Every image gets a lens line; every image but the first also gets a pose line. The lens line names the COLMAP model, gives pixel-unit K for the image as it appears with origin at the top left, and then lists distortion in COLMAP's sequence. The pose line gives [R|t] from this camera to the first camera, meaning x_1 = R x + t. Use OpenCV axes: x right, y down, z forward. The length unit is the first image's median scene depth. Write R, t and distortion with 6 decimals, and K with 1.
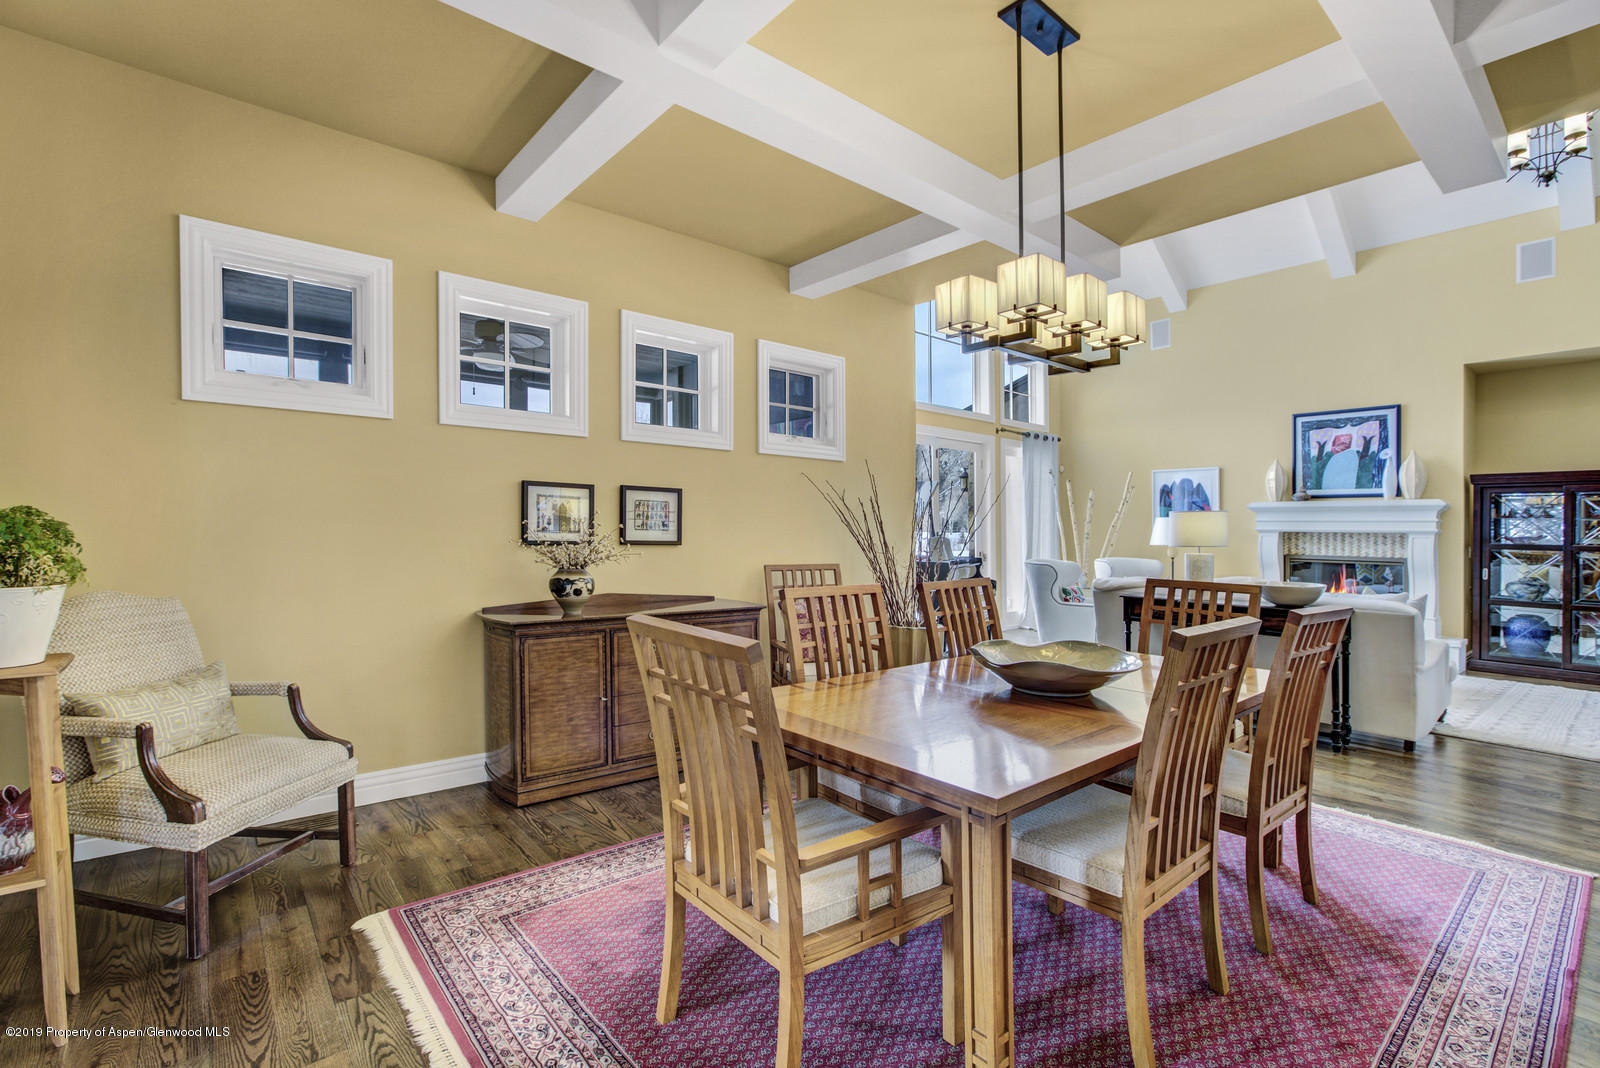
lens RADIAL K [[737.8, 0, 809.6], [0, 737.8, 553.7], [0, 0, 1]] dist [-0.010632, 0.007897]
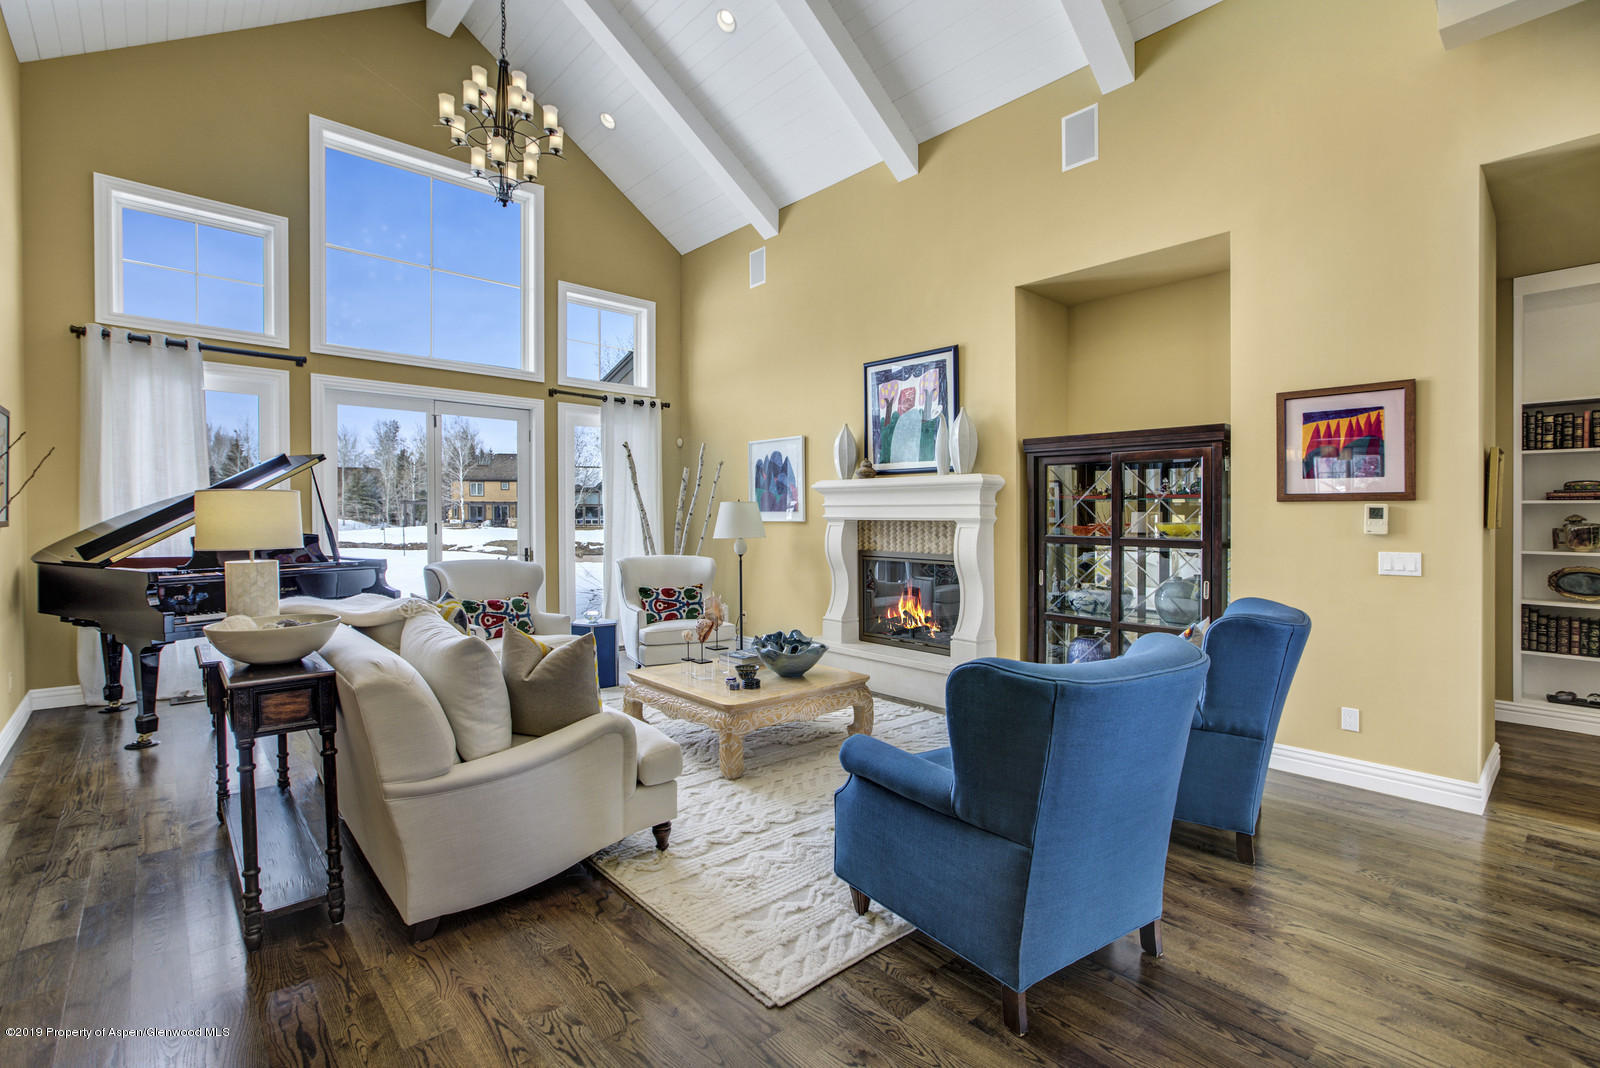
lens RADIAL K [[737.8, 0, 795.2], [0, 737.8, 545.3], [0, 0, 1]] dist [-0.010632, 0.007897]
pose [[0.999622, 0.004578, 0.027120, 0.600245], [-0.004357, 0.999957, -0.008187, 0.002585], [-0.027156, 0.008065, 0.999599, 0.264929]]
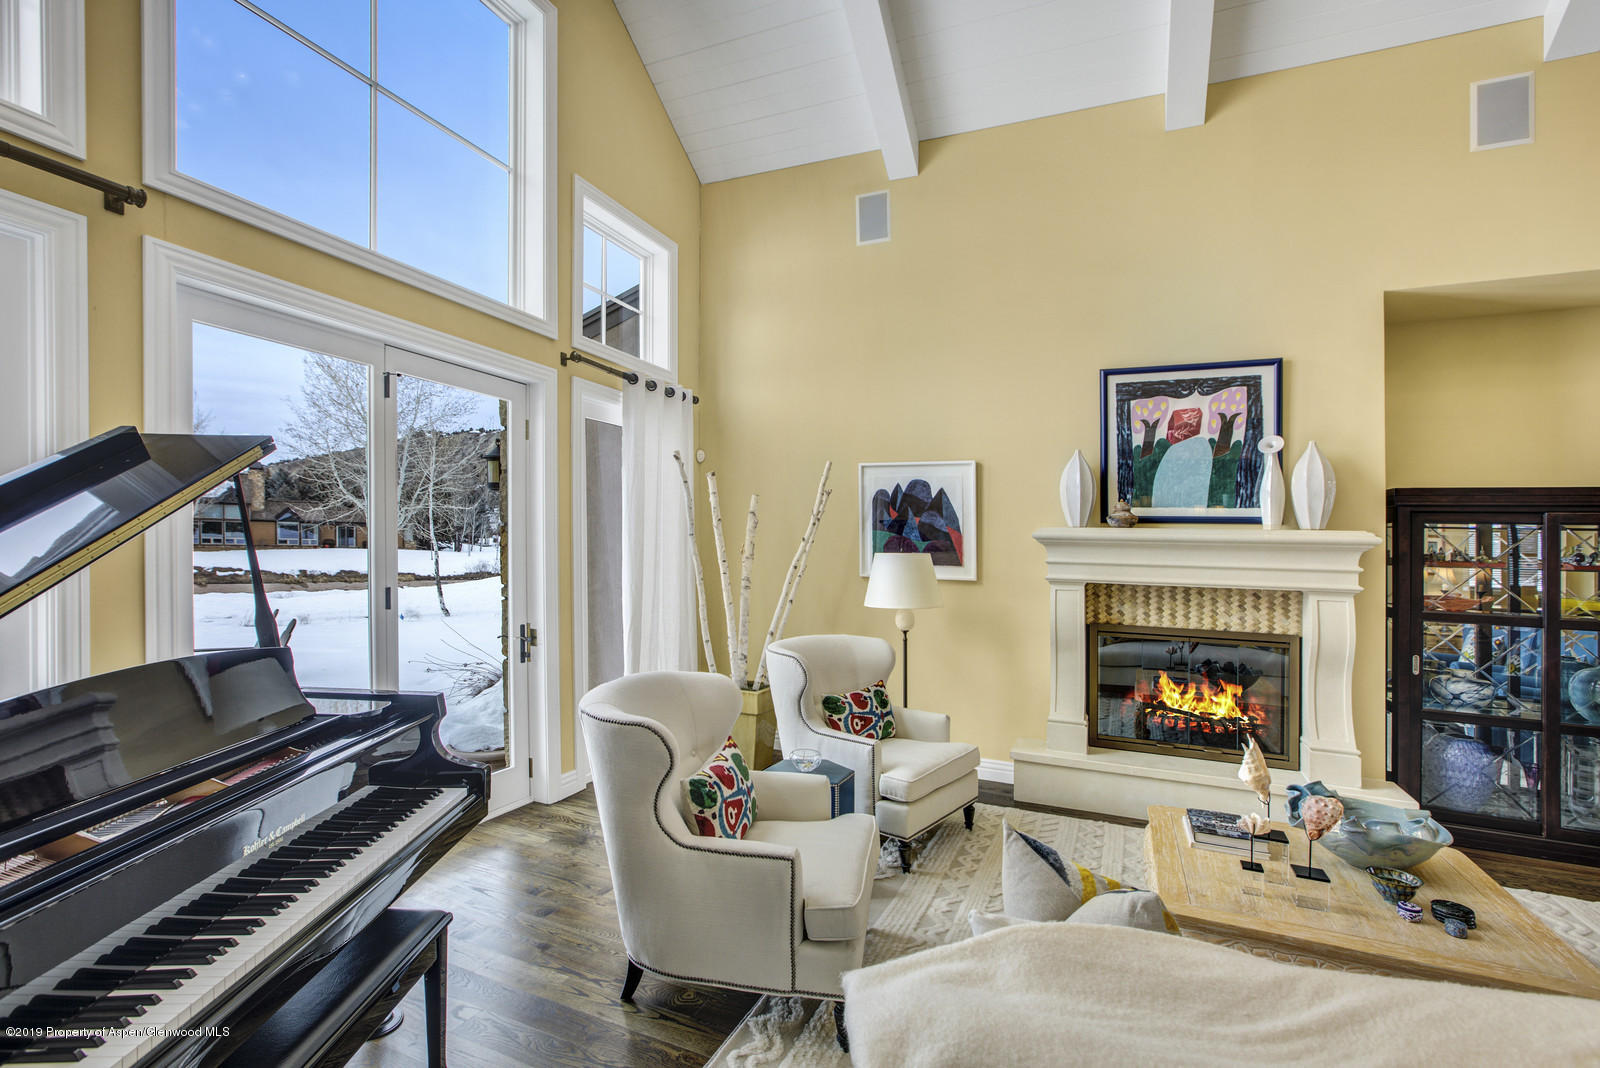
lens RADIAL K [[737.8, 0, 815.0], [0, 737.8, 549.9], [0, 0, 1]] dist [-0.010632, 0.007897]
pose [[0.889936, 0.010451, 0.455965, 0.228885], [0.002686, 0.999600, -0.028154, -0.041980], [-0.456077, 0.026280, 0.889552, 0.645617]]
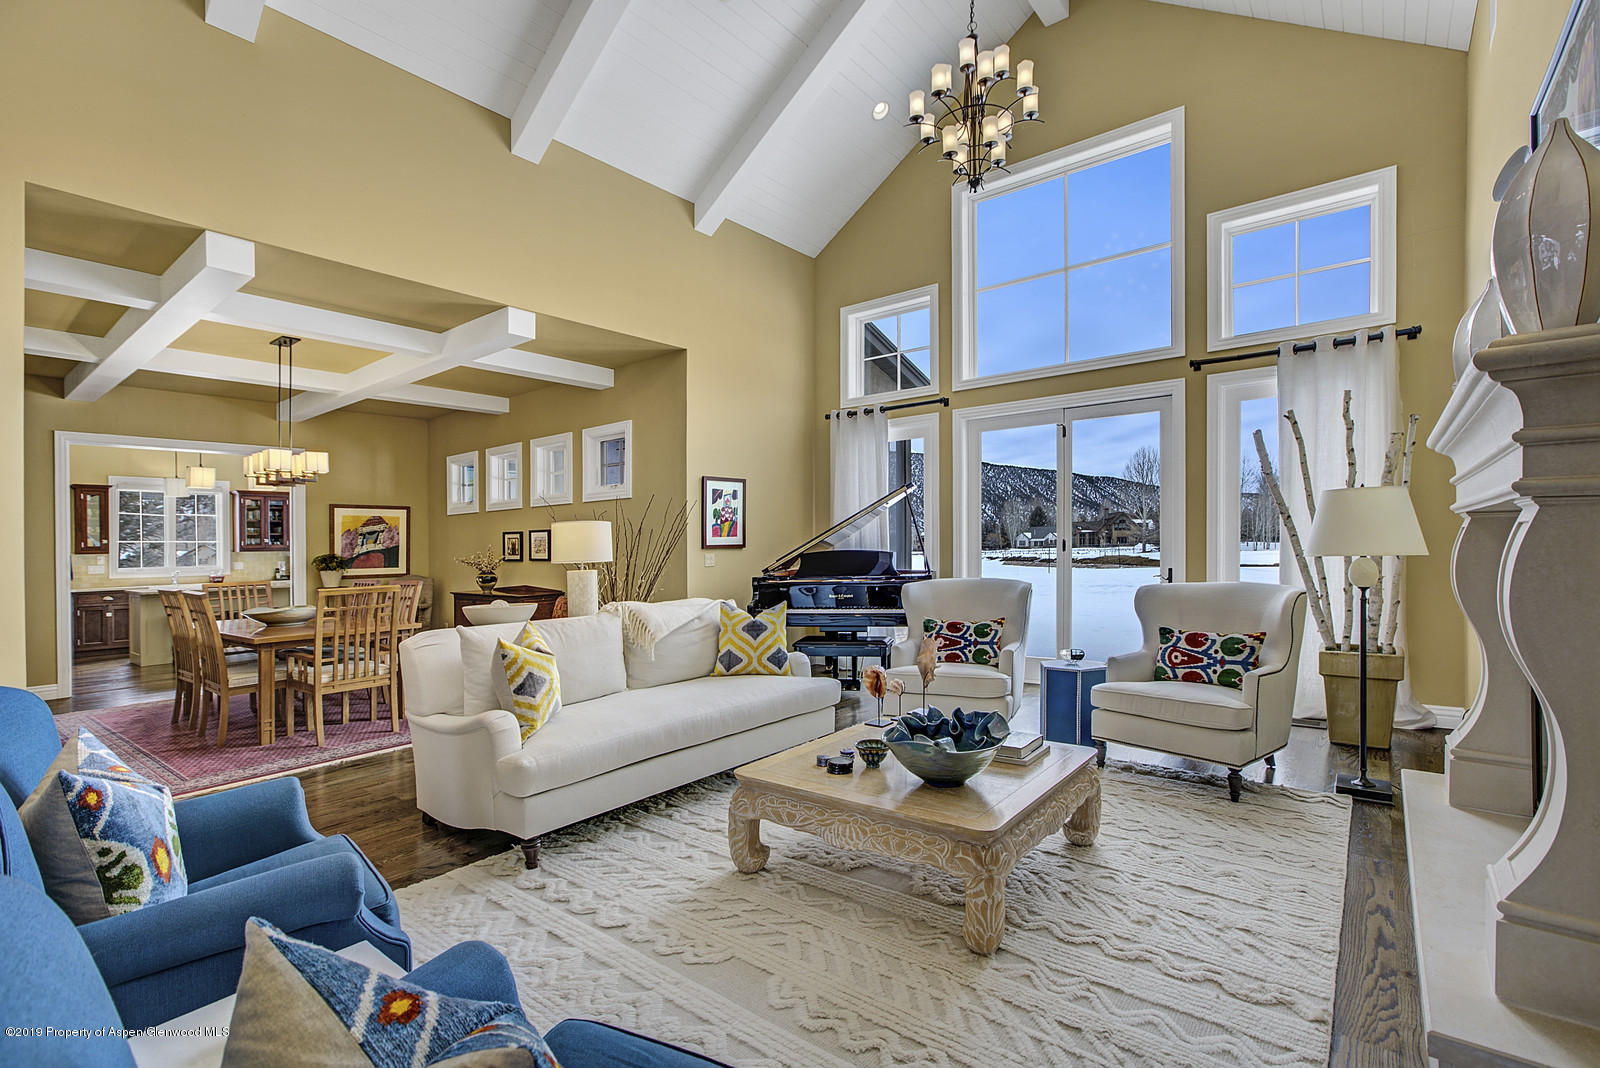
lens RADIAL K [[737.8, 0, 800.8], [0, 737.8, 544.8], [0, 0, 1]] dist [-0.010632, 0.007897]
pose [[0.212980, -0.014770, -0.976945, 0.929321], [-0.027822, 0.999389, -0.021175, 0.000833], [0.976660, 0.031690, 0.212439, 0.694392]]
